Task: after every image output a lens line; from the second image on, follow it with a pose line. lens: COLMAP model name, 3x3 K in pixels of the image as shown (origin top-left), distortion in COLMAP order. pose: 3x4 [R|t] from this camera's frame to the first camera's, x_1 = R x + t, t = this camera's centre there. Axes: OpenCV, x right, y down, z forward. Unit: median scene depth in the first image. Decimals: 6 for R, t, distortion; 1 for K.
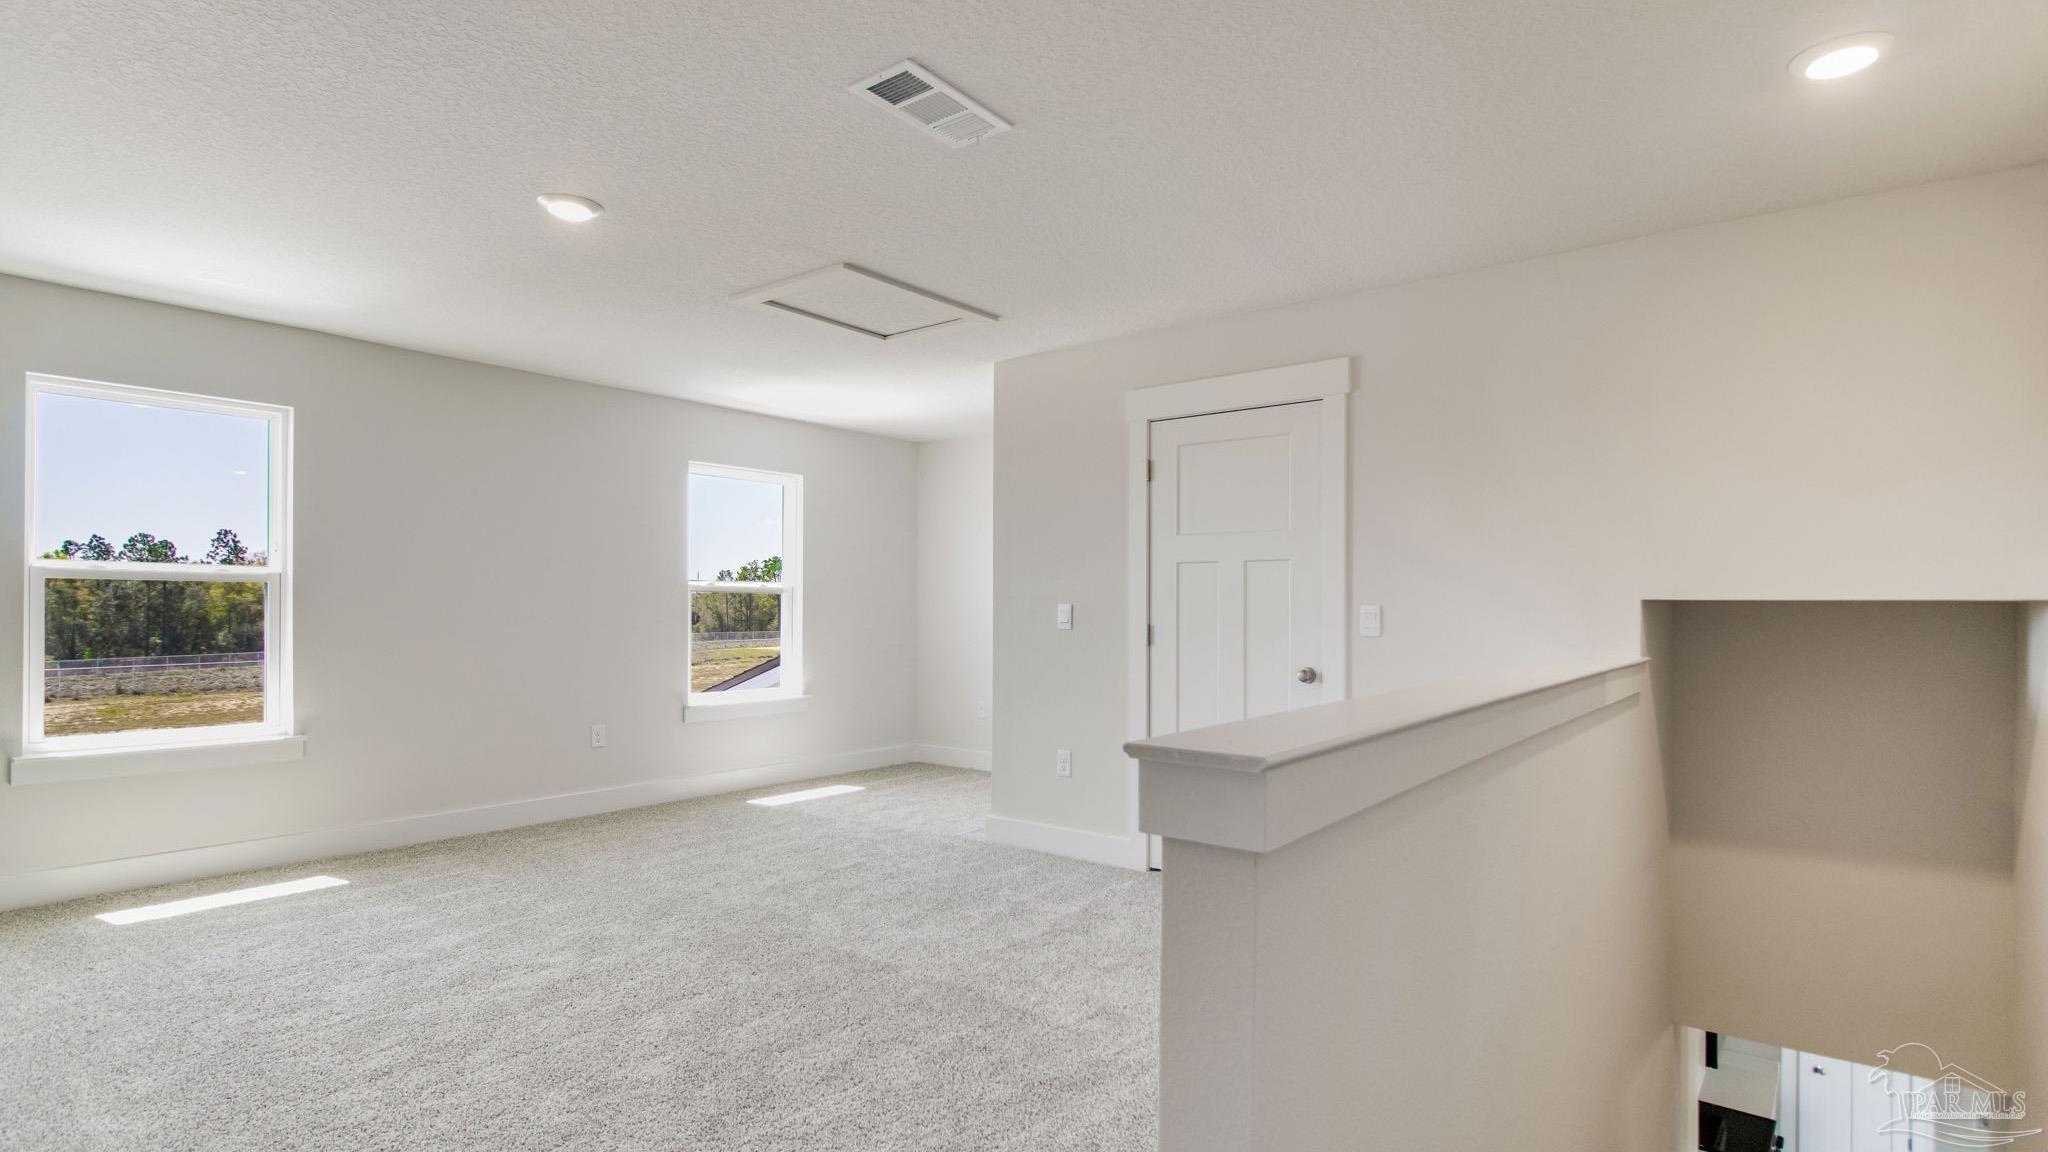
lens RADIAL K [[1056.2, 0, 1021.2], [0, 1056.2, 597.3], [0, 0, 1]] dist [0.008304, -0.000913]
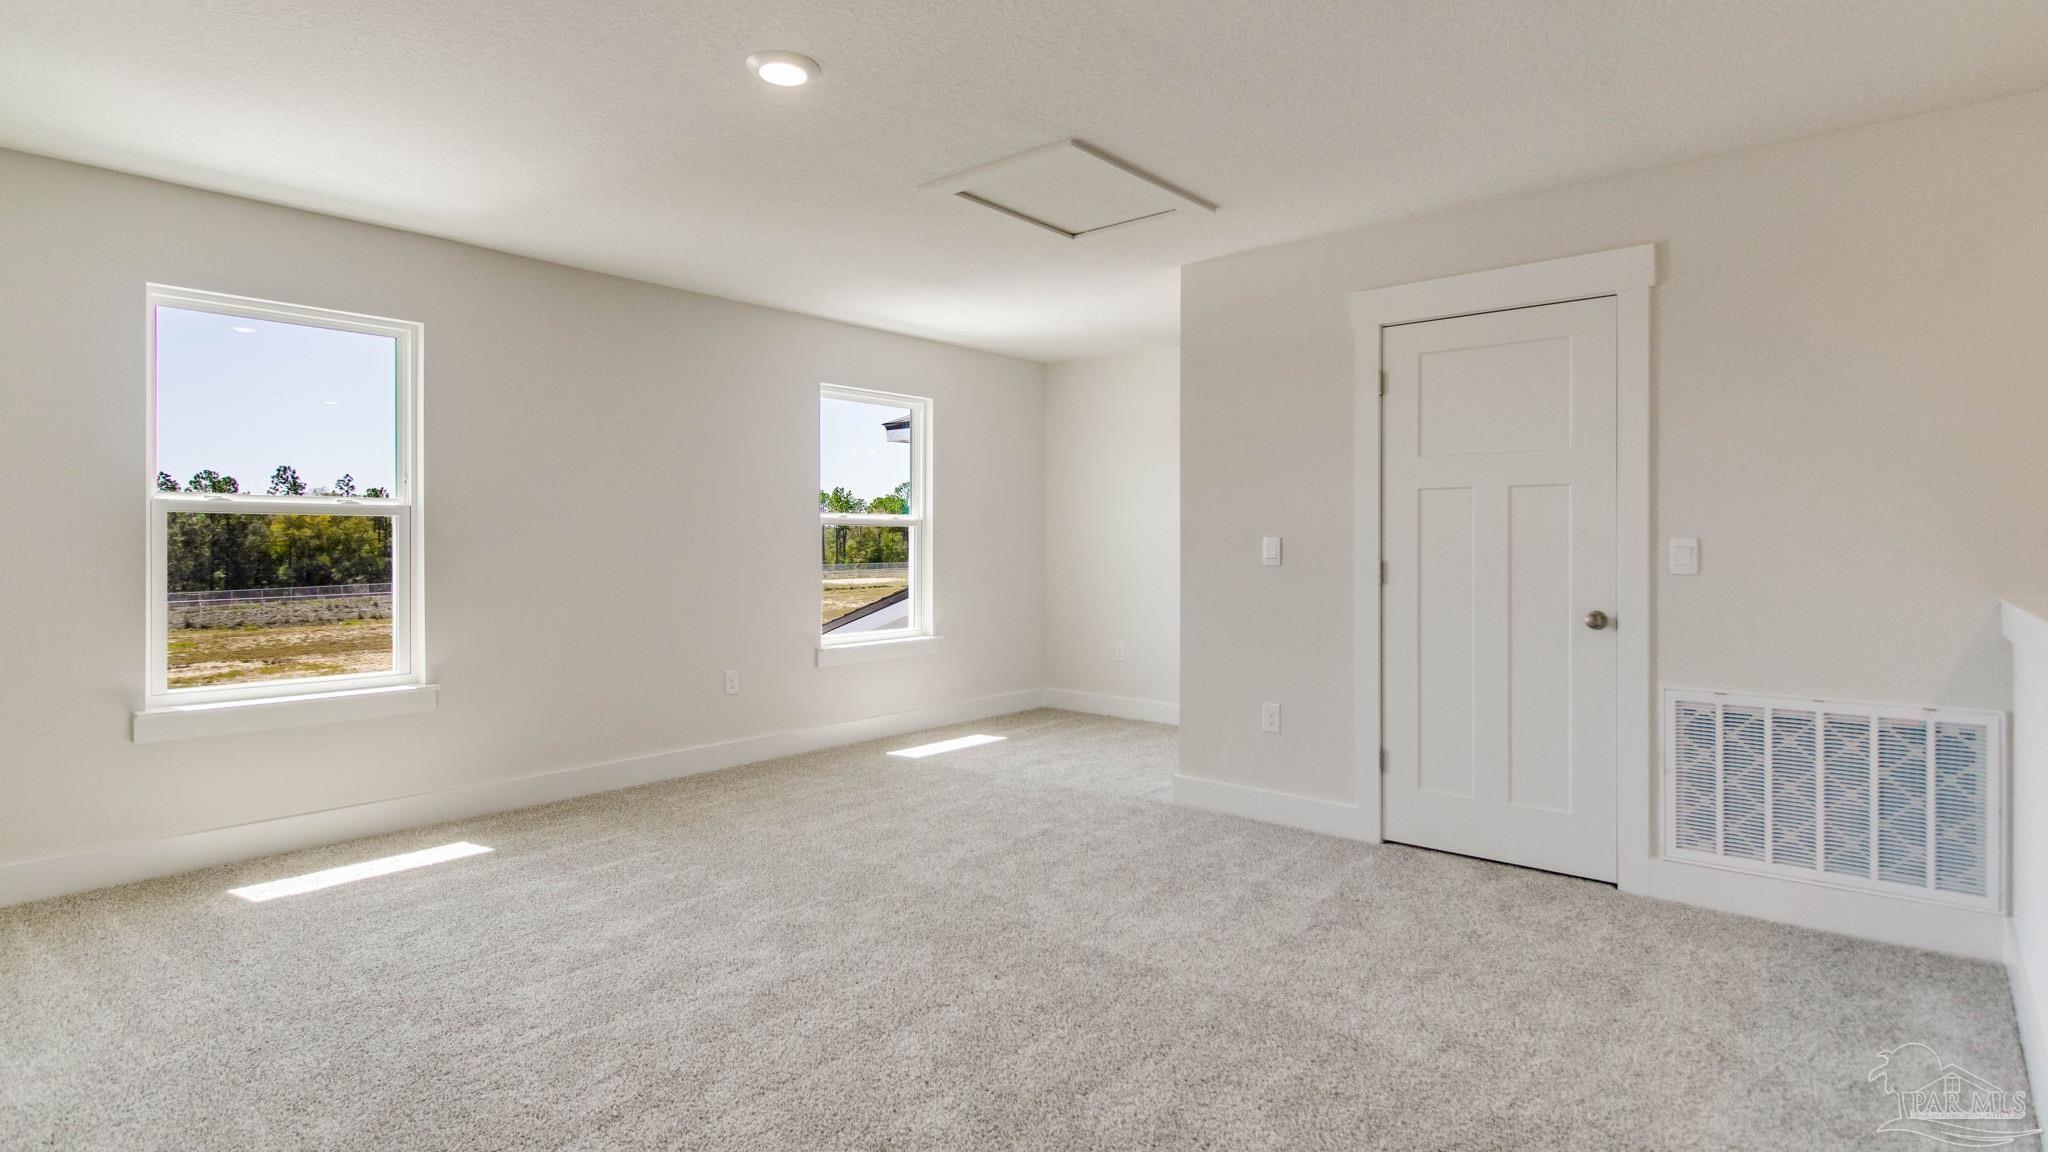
lens RADIAL K [[1058.3, 0, 1007.8], [0, 1058.3, 534.8], [0, 0, 1]] dist [0.014786, 0.000902]
pose [[0.998977, -0.003379, -0.045094, -0.151480], [0.003588, 0.999983, 0.004553, -0.000552], [0.045078, -0.004710, 0.998972, 0.116359]]
